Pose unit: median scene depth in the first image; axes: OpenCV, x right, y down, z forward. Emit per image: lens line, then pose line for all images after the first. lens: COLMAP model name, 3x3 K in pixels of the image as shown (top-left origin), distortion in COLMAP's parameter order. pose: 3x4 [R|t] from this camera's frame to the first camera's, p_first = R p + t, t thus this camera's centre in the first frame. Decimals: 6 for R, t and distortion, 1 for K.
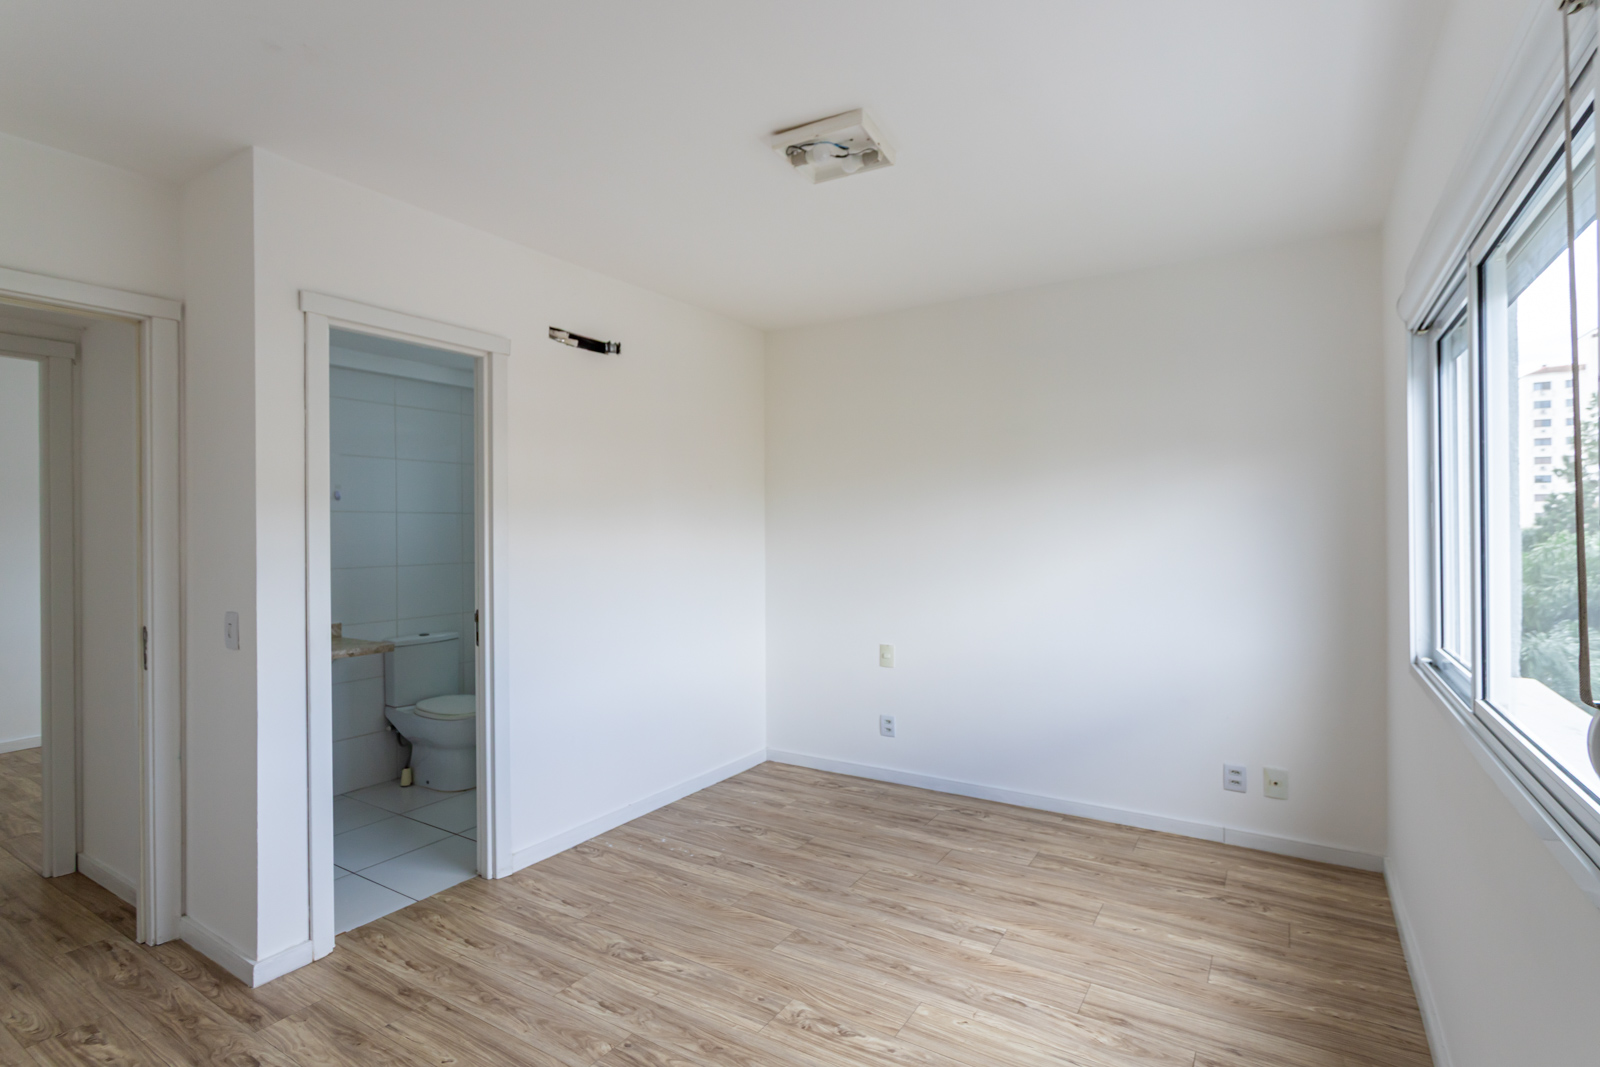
lens RADIAL K [[759.9, 0, 795.6], [0, 759.9, 535.1], [0, 0, 1]] dist [-0.001636, 0.001613]
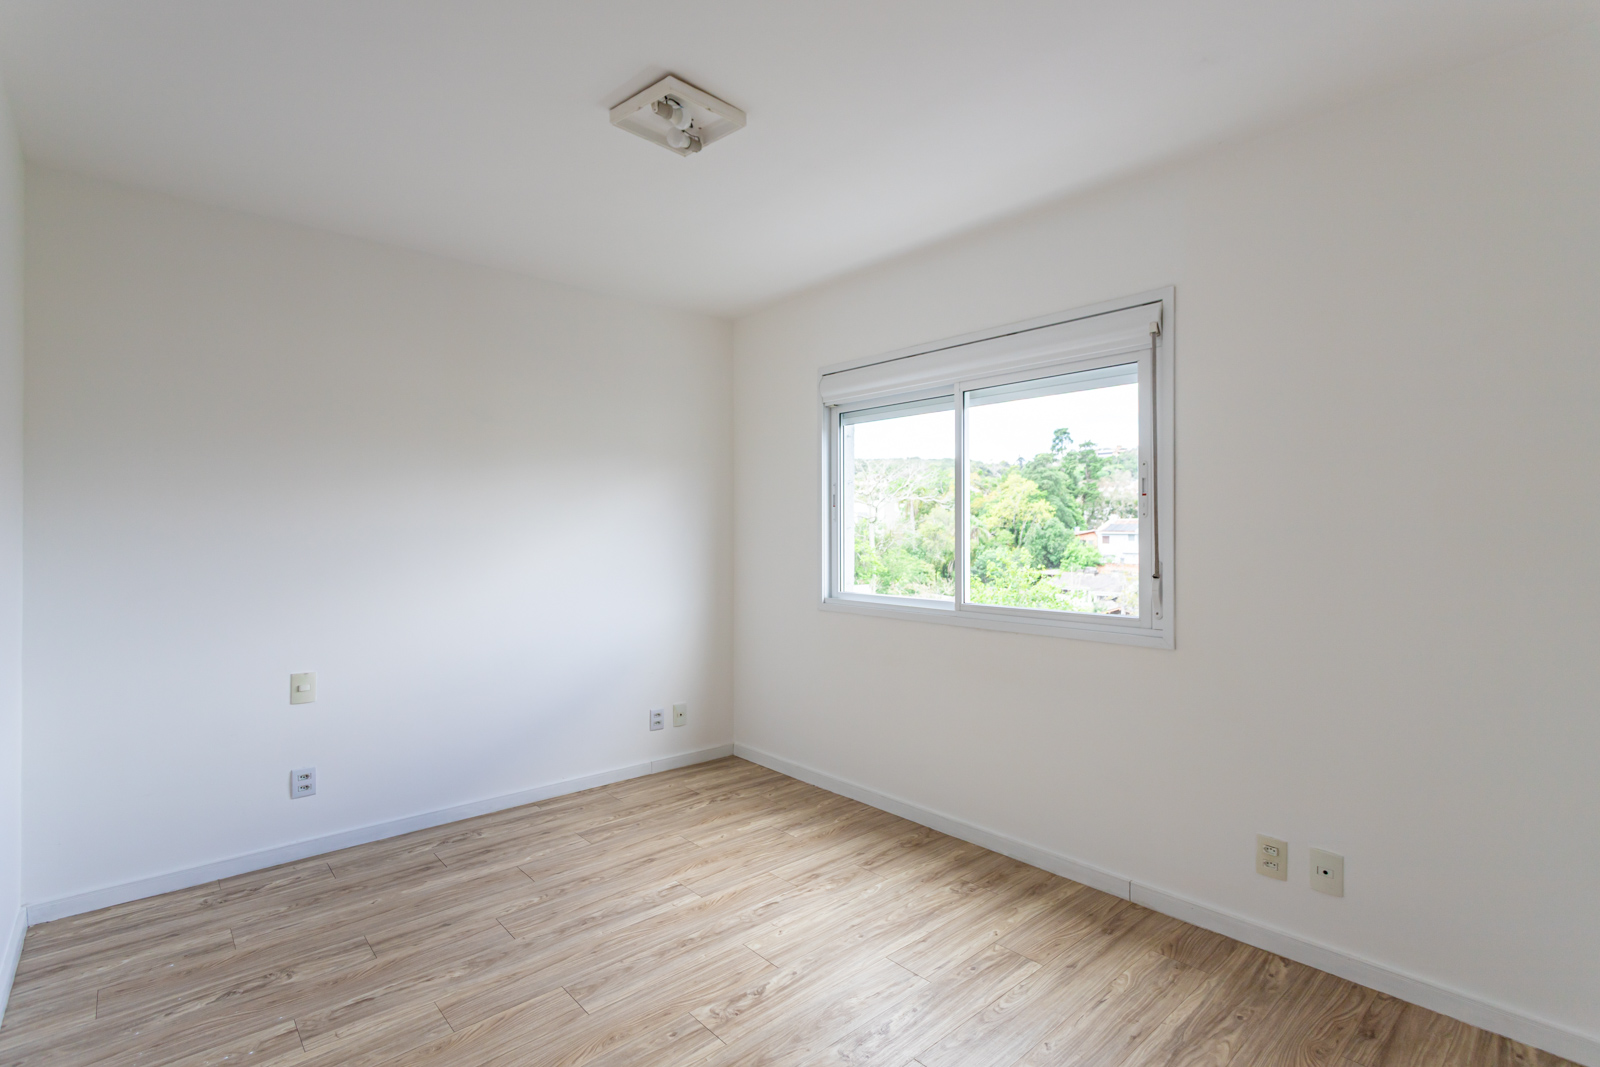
lens RADIAL K [[759.9, 0, 827.5], [0, 759.9, 546.3], [0, 0, 1]] dist [-0.001636, 0.001613]
pose [[0.261027, -0.011536, 0.965262, -0.588323], [-0.001917, 0.999920, 0.012468, 0.012148], [-0.965330, -0.005105, 0.260984, 0.401151]]
